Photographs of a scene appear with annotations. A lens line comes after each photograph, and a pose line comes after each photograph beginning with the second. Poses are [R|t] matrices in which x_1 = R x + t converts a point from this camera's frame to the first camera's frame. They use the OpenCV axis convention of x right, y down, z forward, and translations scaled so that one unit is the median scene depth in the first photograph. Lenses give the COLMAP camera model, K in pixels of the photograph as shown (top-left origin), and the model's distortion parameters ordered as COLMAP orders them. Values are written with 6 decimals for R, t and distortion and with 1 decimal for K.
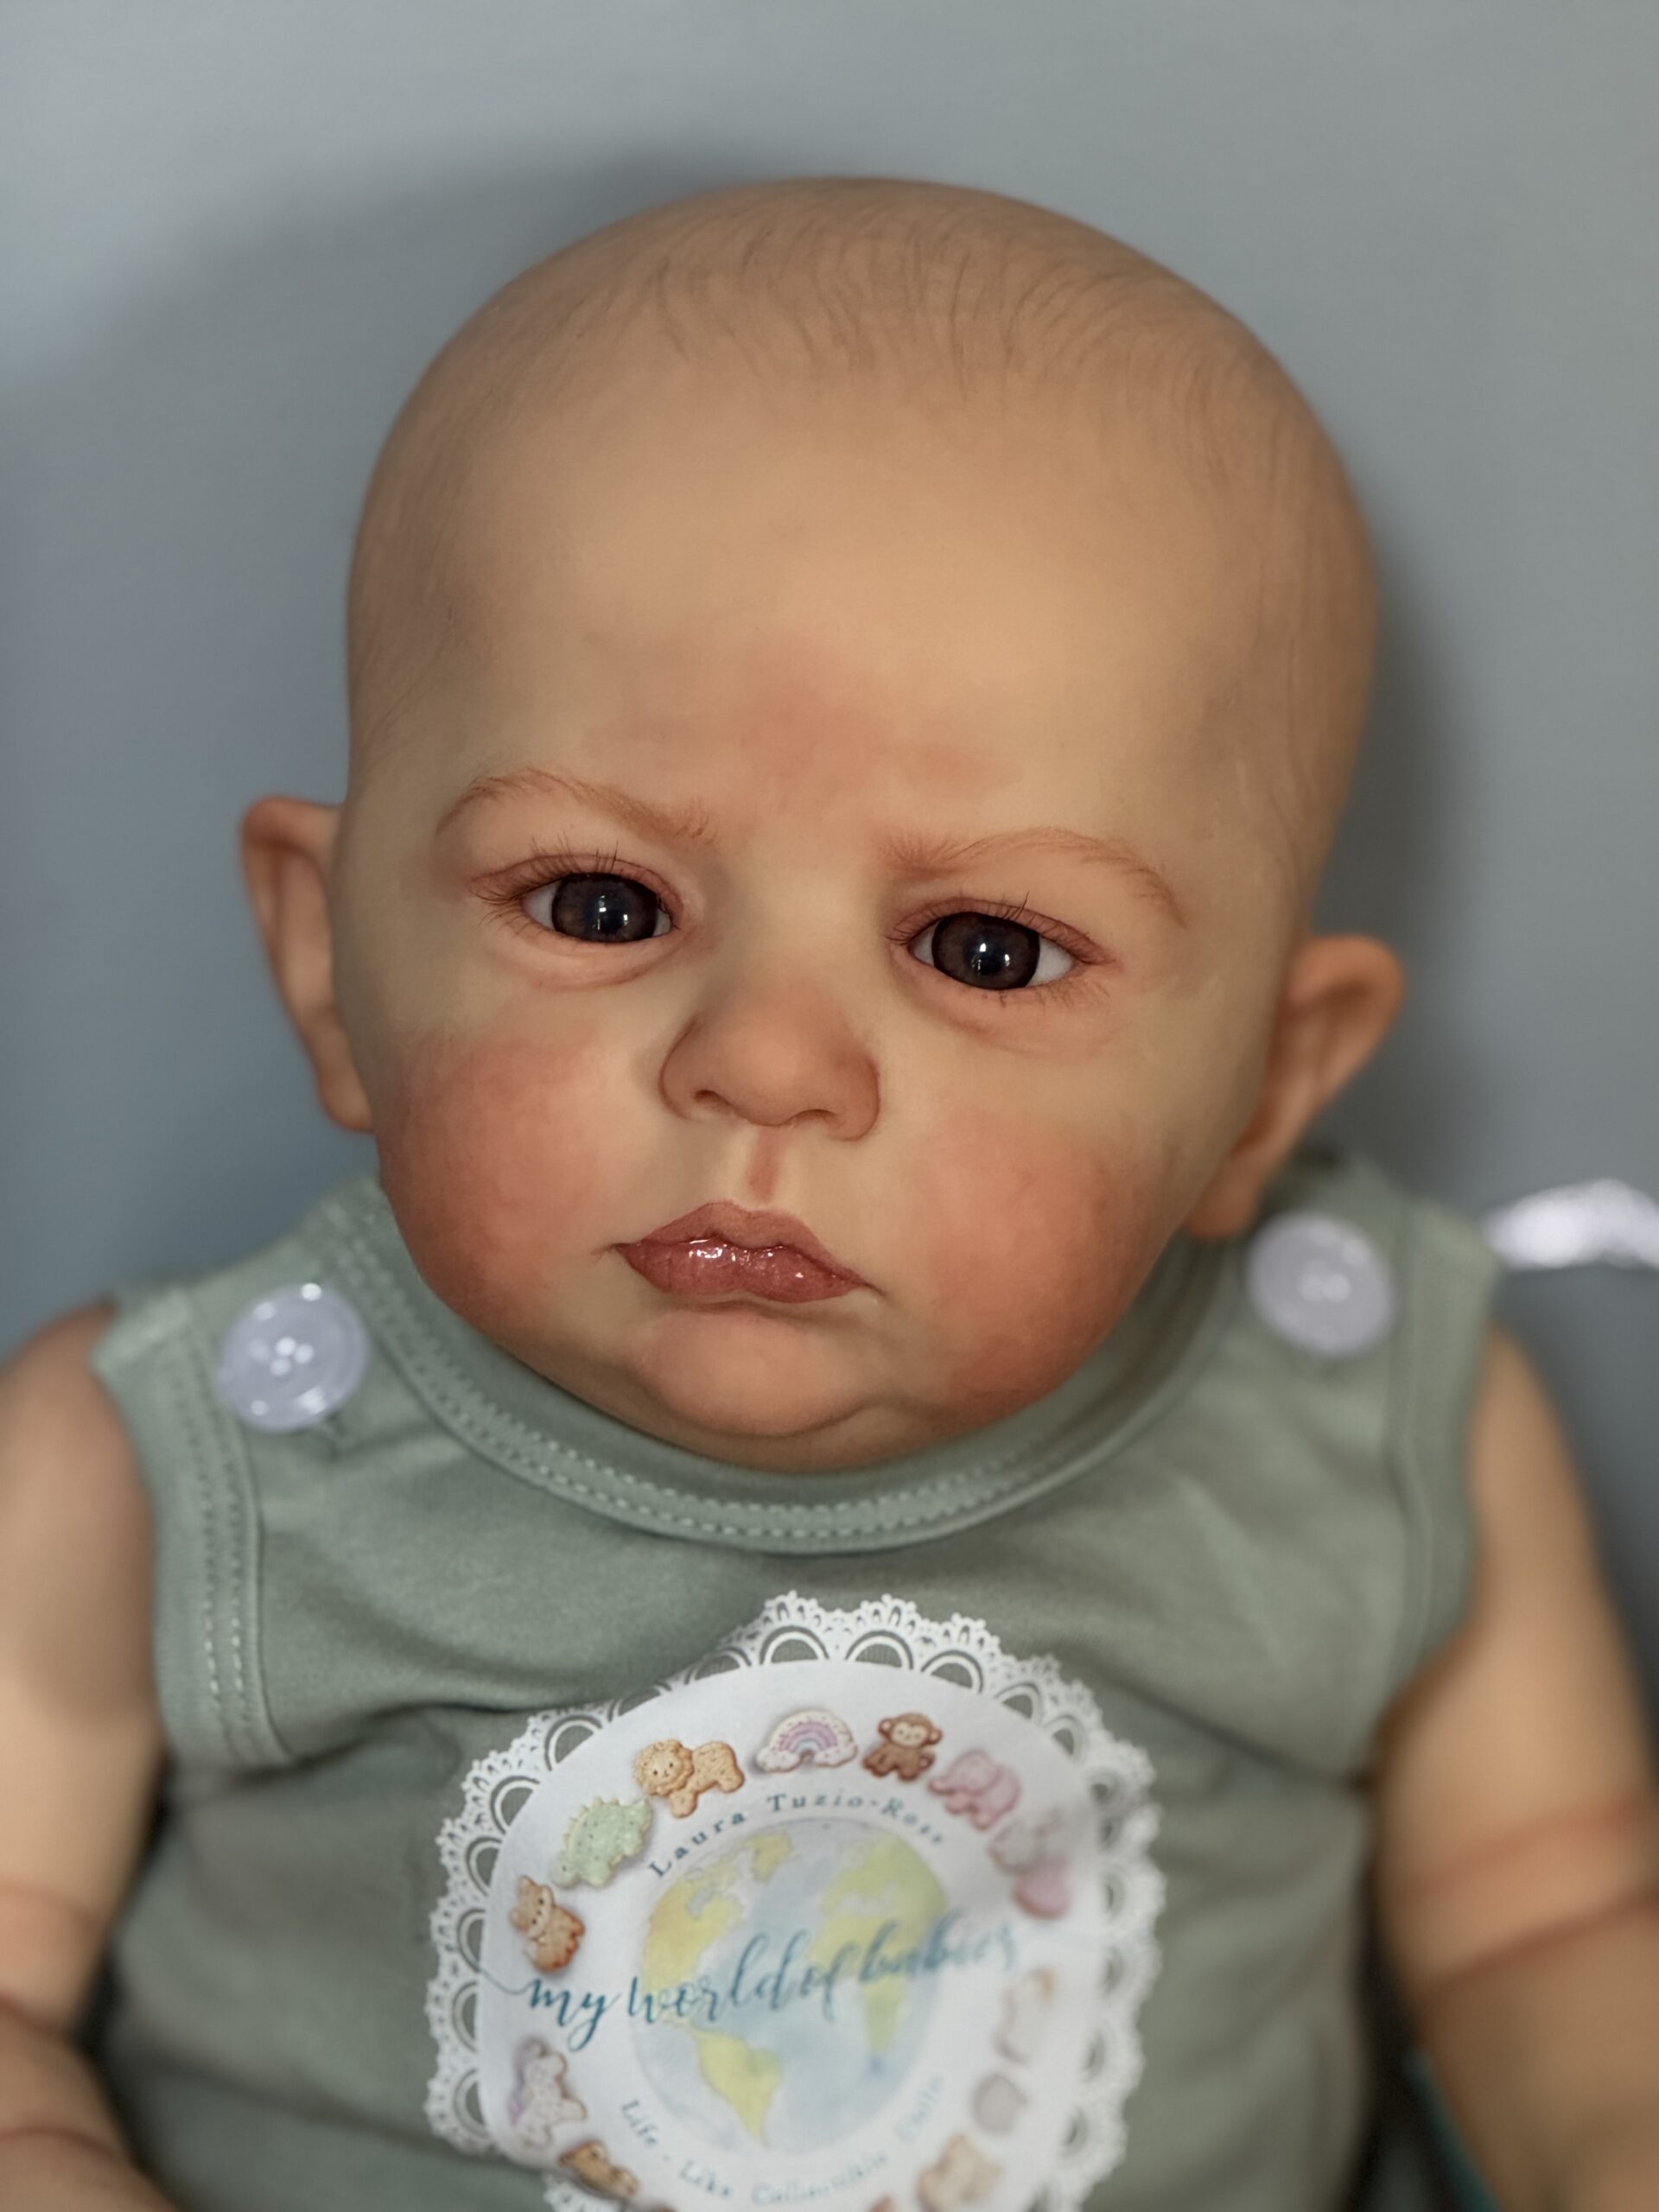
lens RADIAL K [[8665.0, 0, 829.5], [0, 8665.0, 1106.0], [0, 0, 1]] dist [-0.755980, 23.743917]
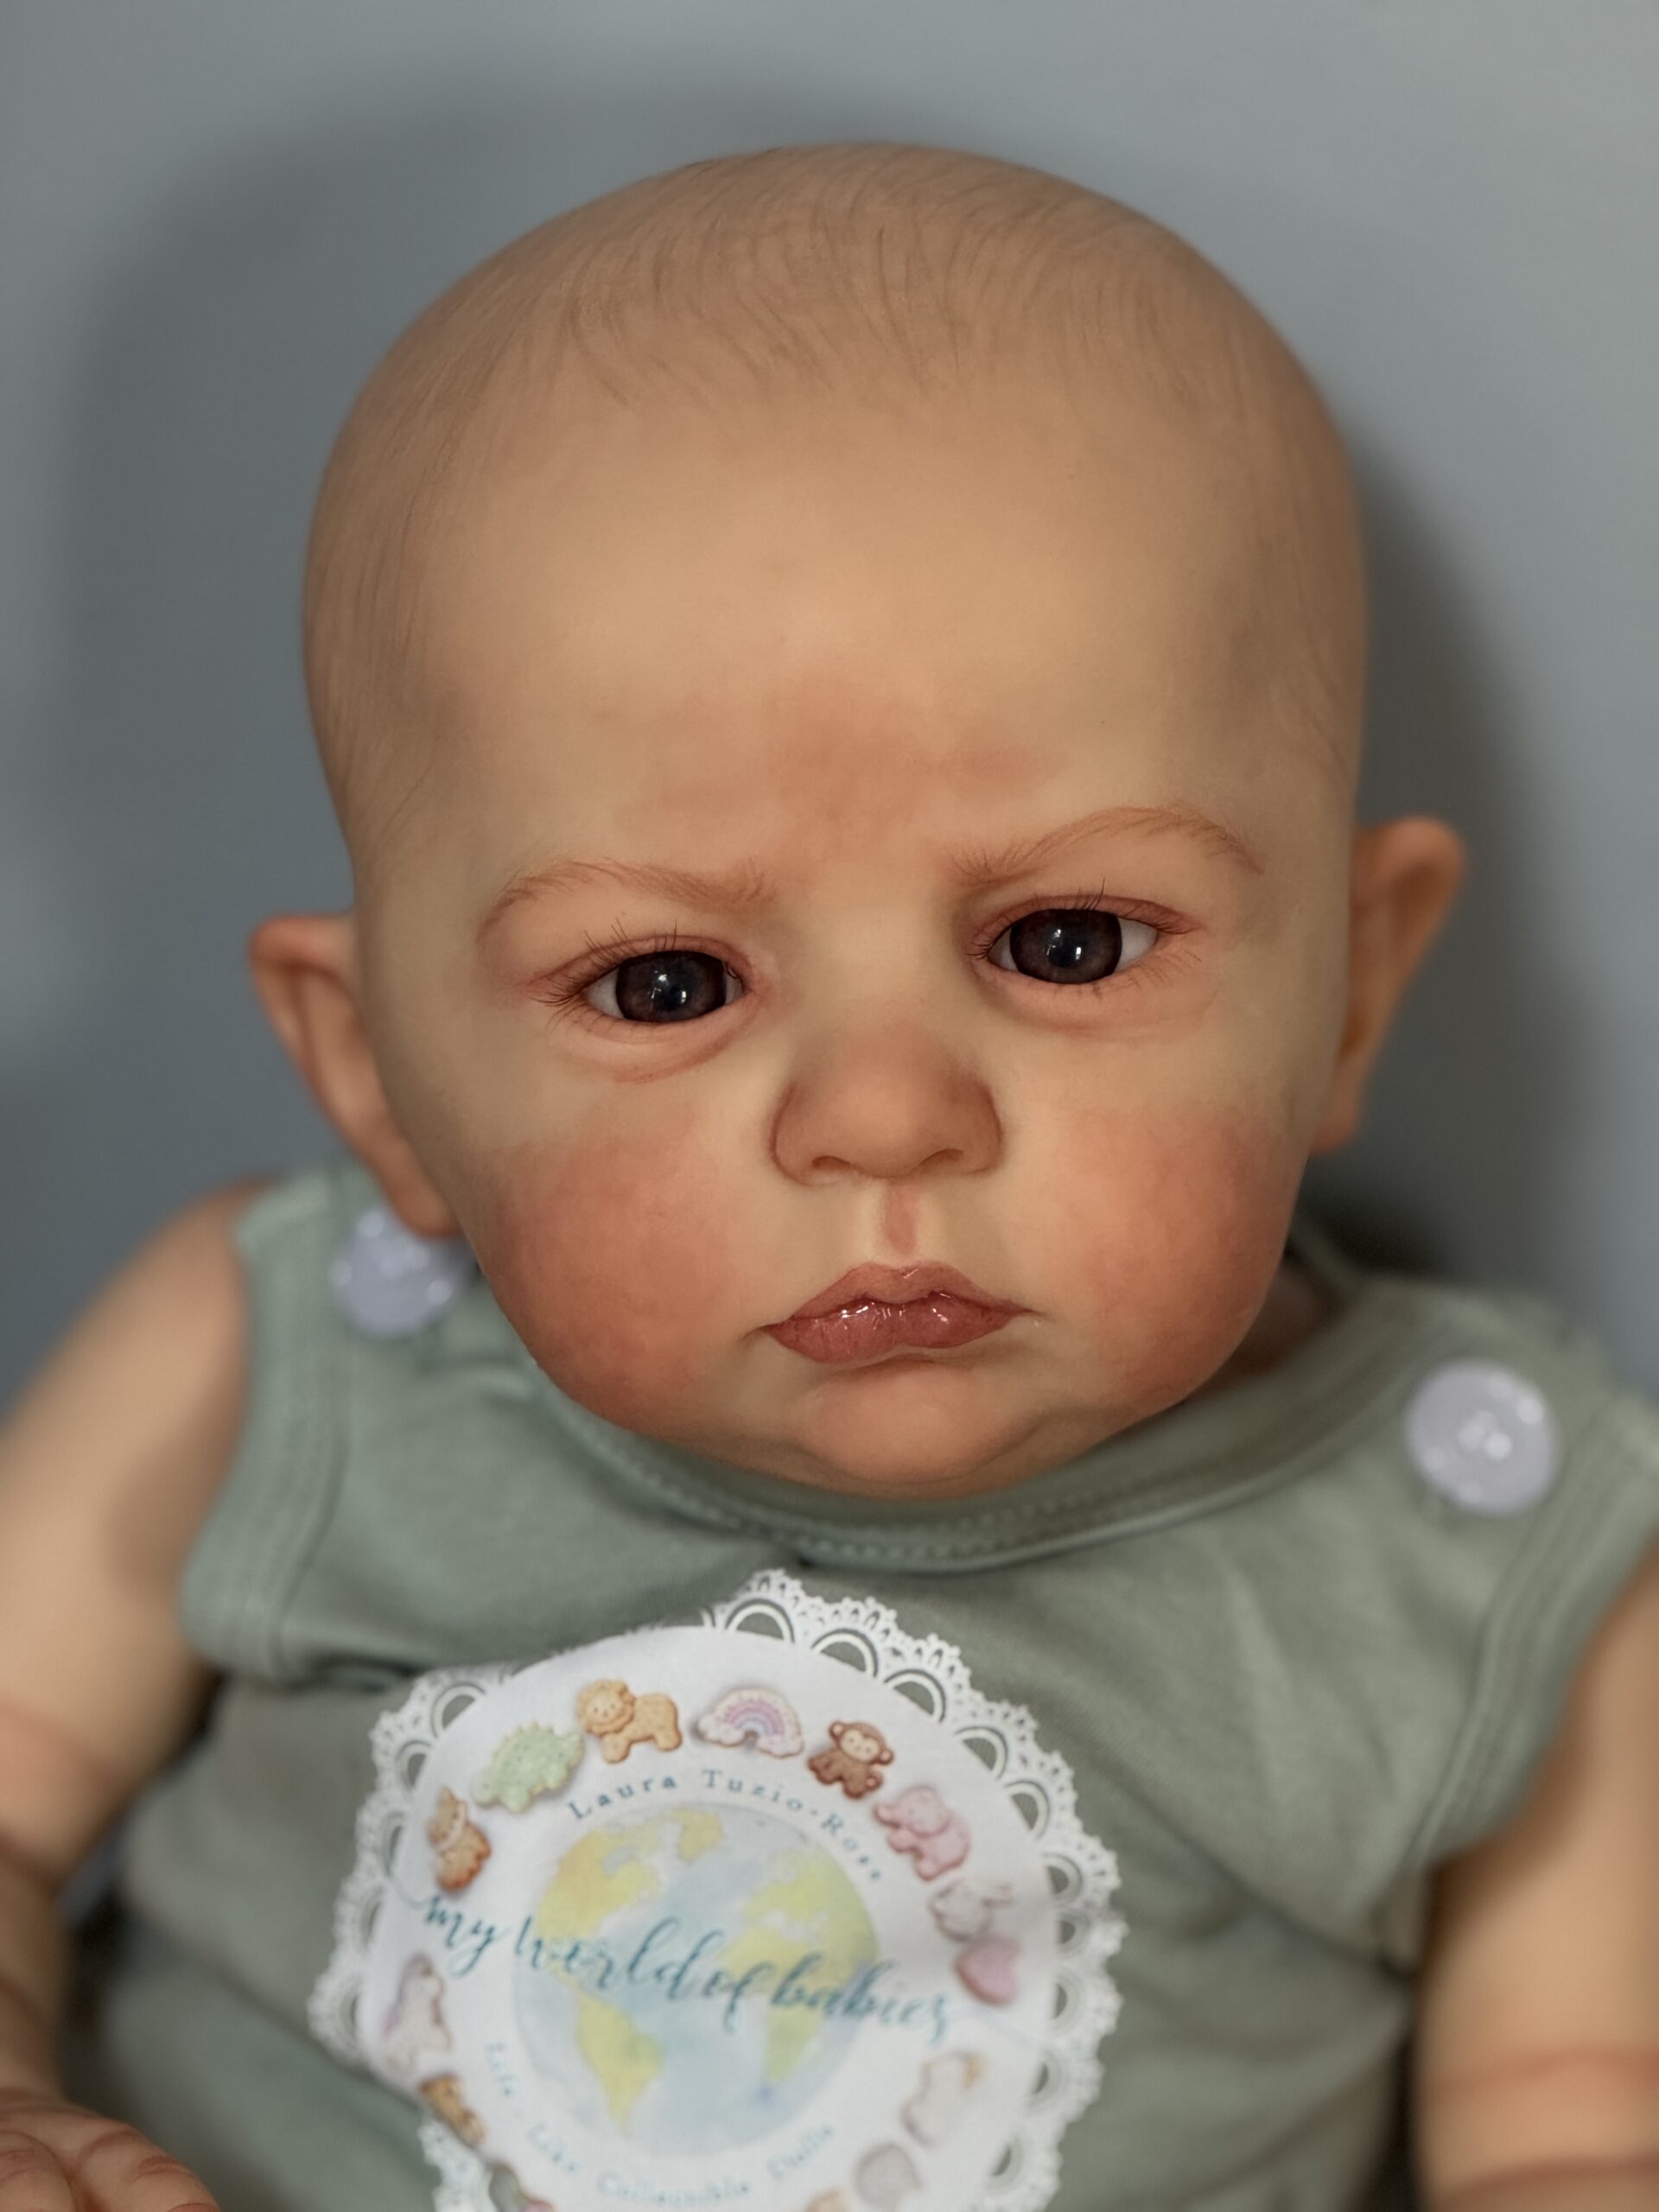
lens RADIAL K [[8665.0, 0, 829.5], [0, 8665.0, 1106.0], [0, 0, 1]] dist [-0.755980, 23.743917]
pose [[0.975122, -0.218089, 0.039668, -0.048504], [0.215223, 0.974328, 0.066063, -0.067606], [-0.053057, -0.055882, 0.997027, 0.038093]]
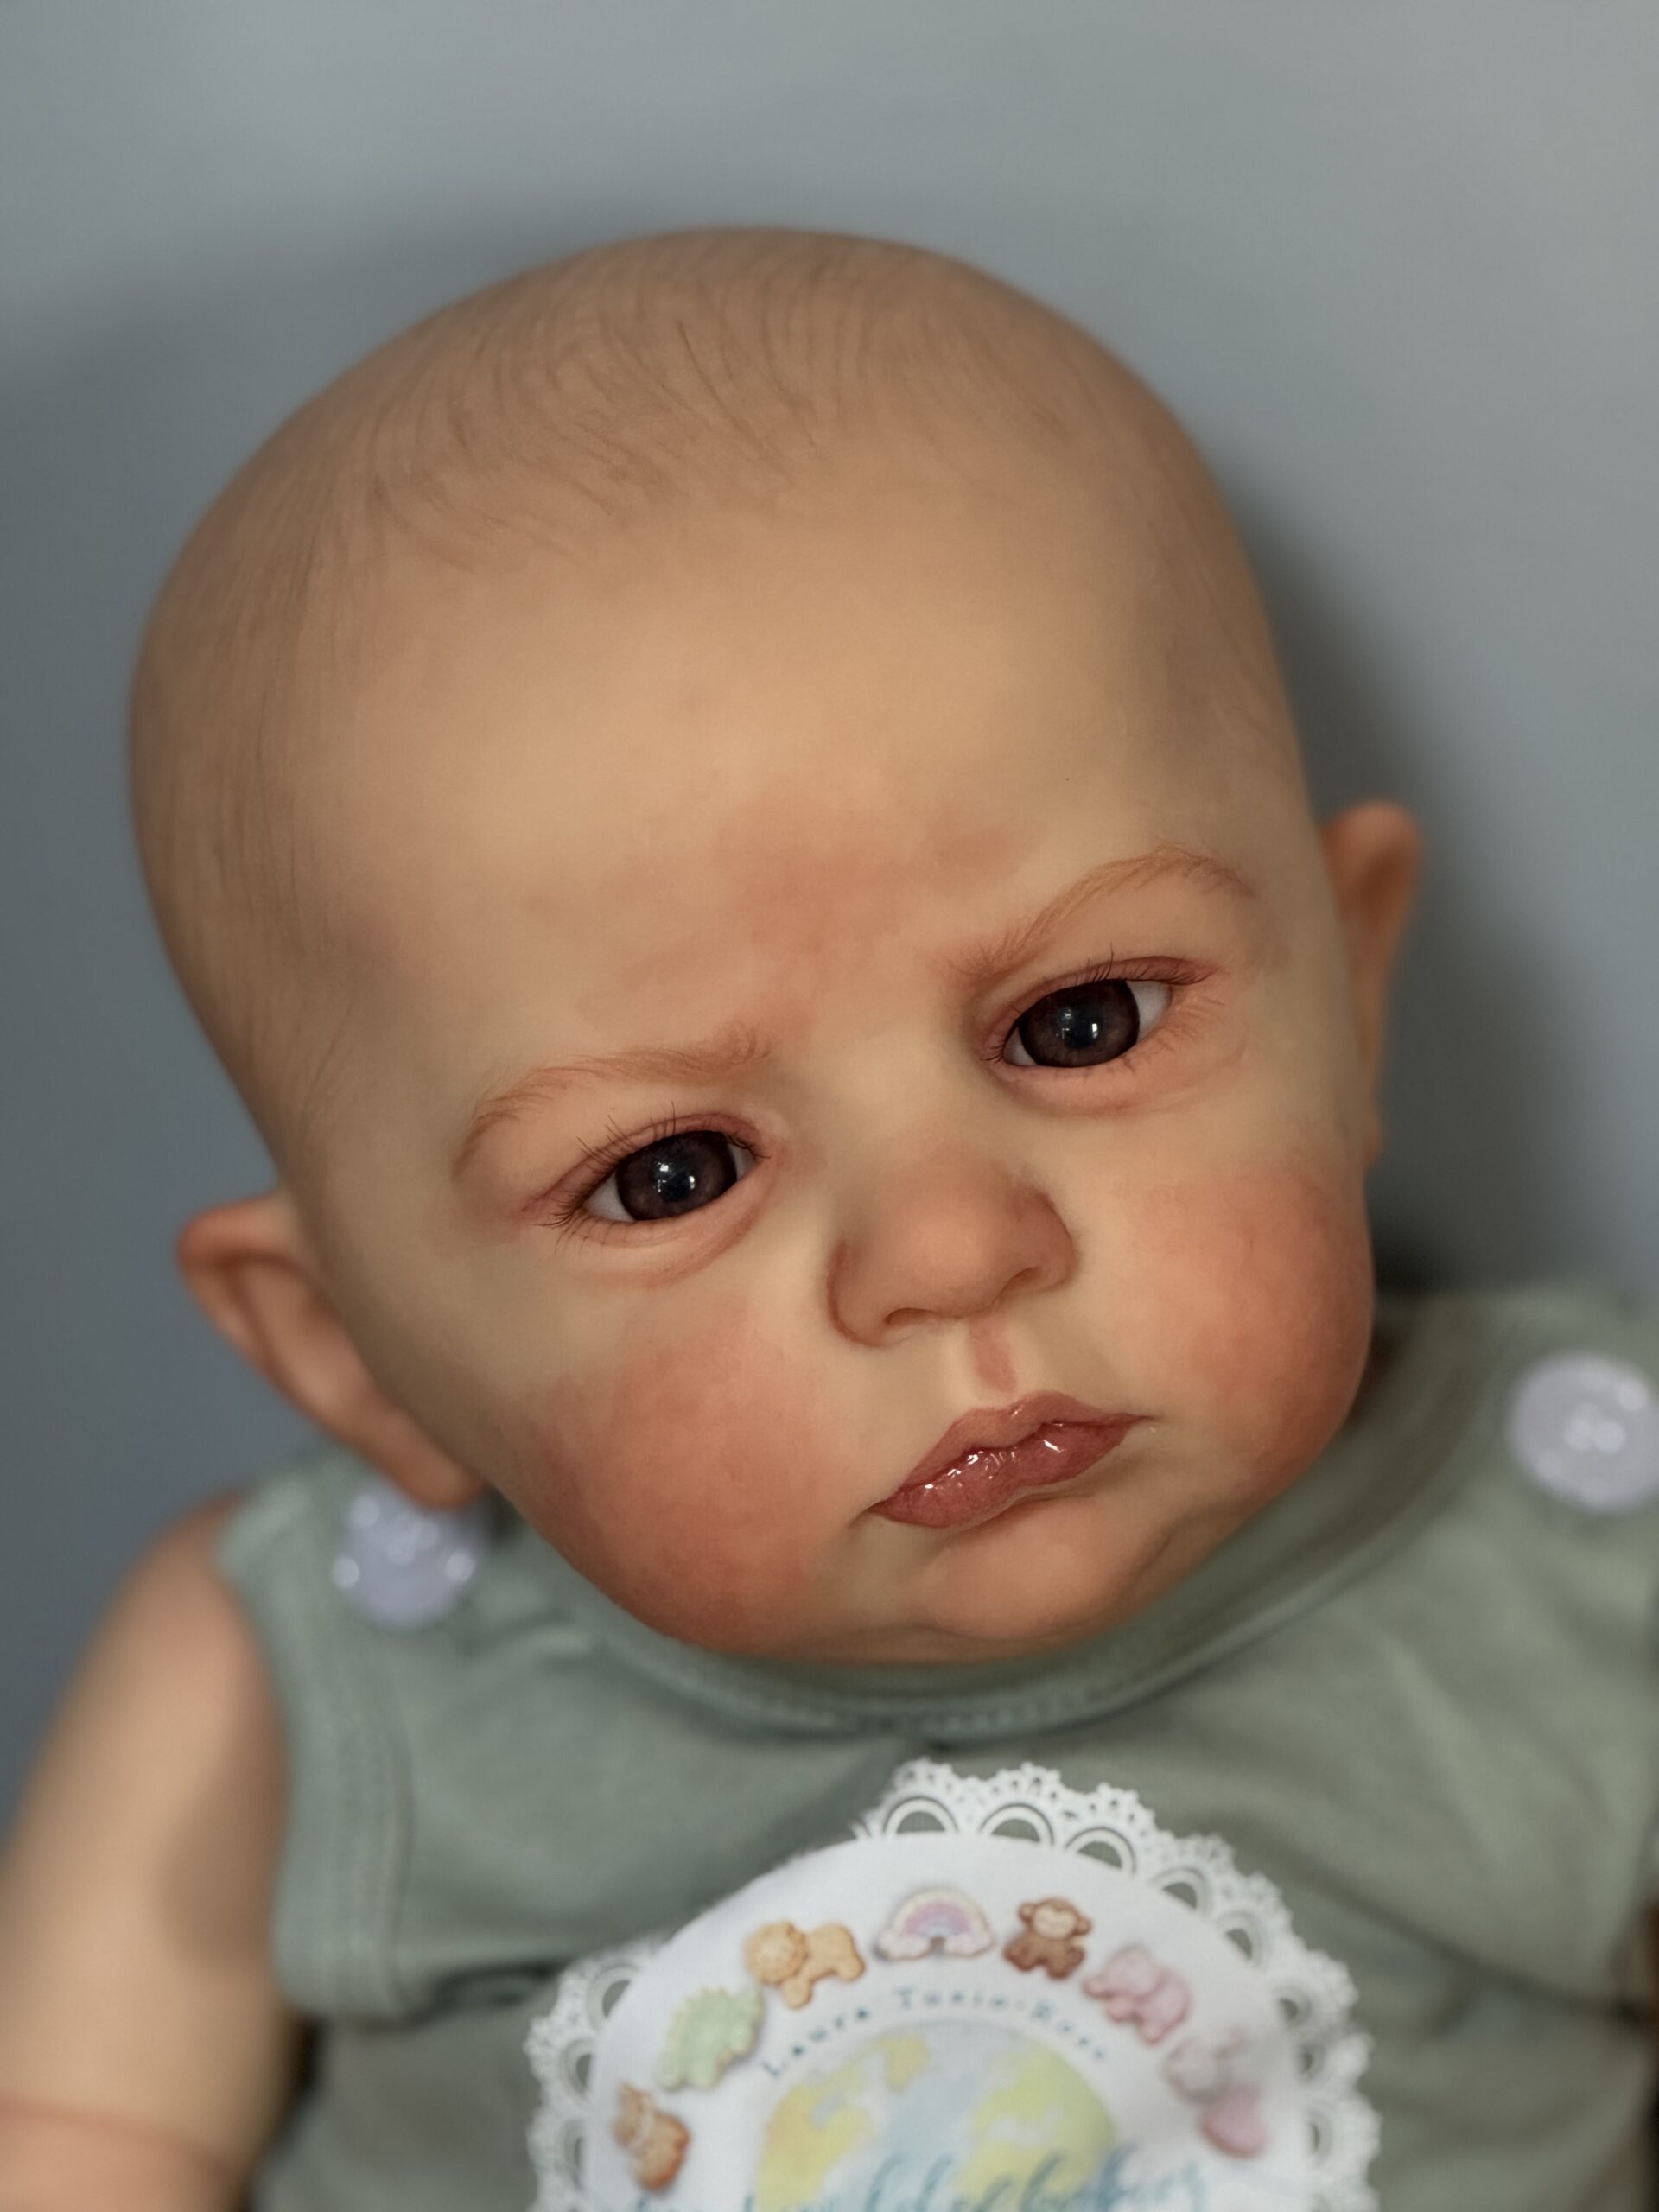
lens RADIAL K [[8665.0, 0, 829.5], [0, 8665.0, 1106.0], [0, 0, 1]] dist [-0.755980, 23.743917]
pose [[0.884190, -0.451479, 0.119899, -0.111973], [0.445358, 0.892185, 0.075243, -0.086088], [-0.140943, -0.013132, 0.989931, 0.119259]]
